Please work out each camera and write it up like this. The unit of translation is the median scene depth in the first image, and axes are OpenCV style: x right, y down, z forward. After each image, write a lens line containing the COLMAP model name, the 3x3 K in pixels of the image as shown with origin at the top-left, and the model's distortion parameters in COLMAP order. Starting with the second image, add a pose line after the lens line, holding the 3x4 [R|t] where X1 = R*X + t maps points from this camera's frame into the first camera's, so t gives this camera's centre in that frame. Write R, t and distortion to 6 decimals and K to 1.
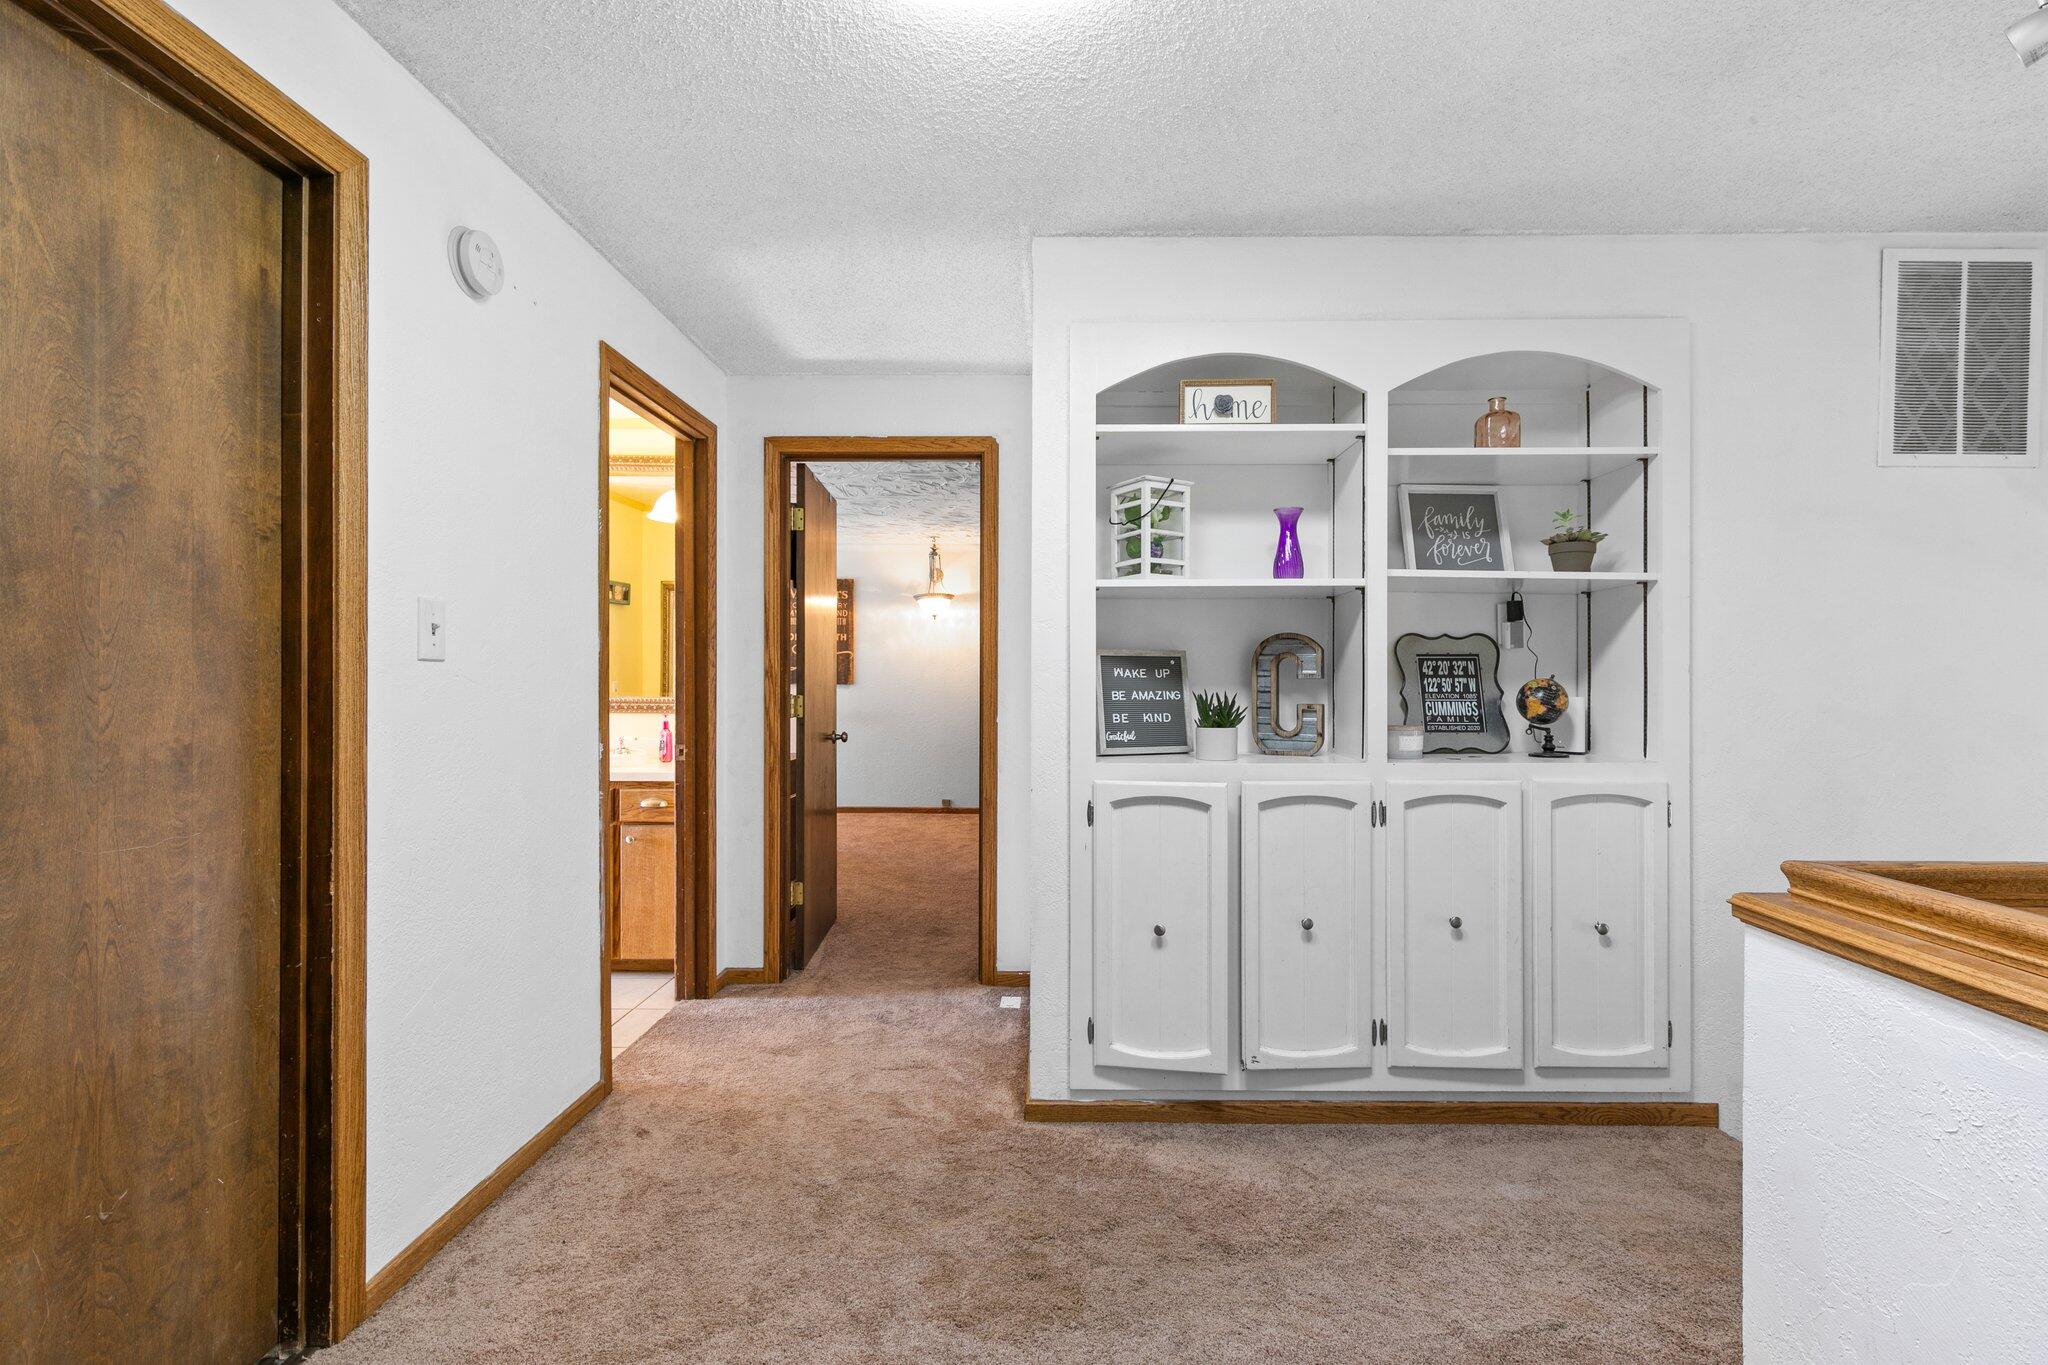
lens RADIAL K [[916.2, 0, 1026.6], [0, 916.2, 681.8], [0, 0, 1]] dist [0.003284, -0.000851]
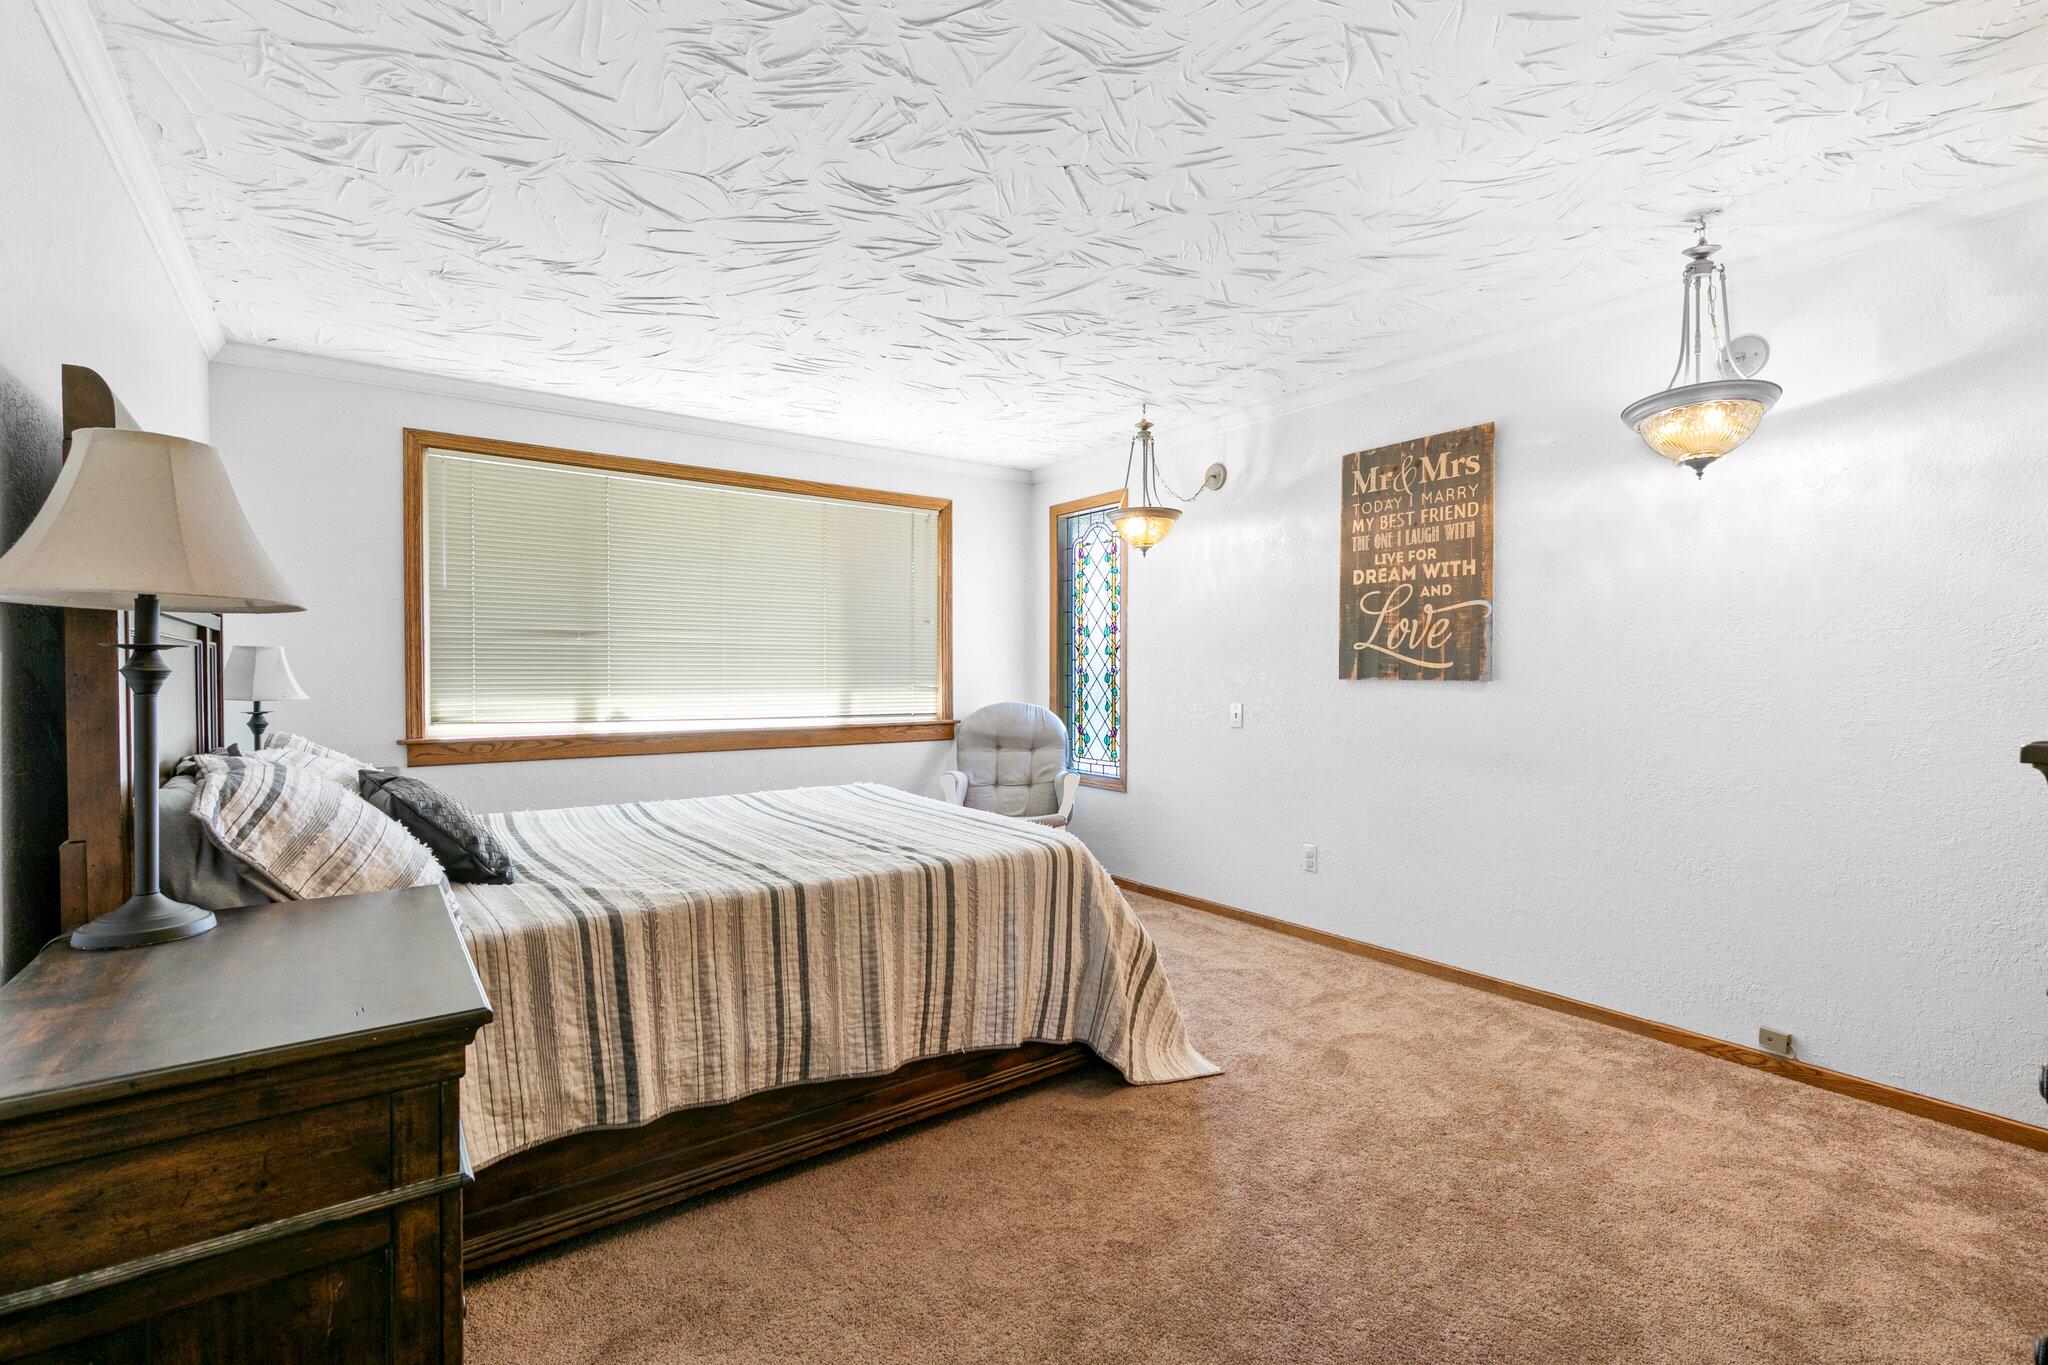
lens RADIAL K [[916.2, 0, 1025.7], [0, 916.2, 687.2], [0, 0, 1]] dist [0.003284, -0.000851]
pose [[0.603391, 0.010652, -0.797375, 0.011894], [-0.001315, 0.999923, 0.012362, 0.000460], [0.797445, -0.006411, 0.603358, 0.585291]]
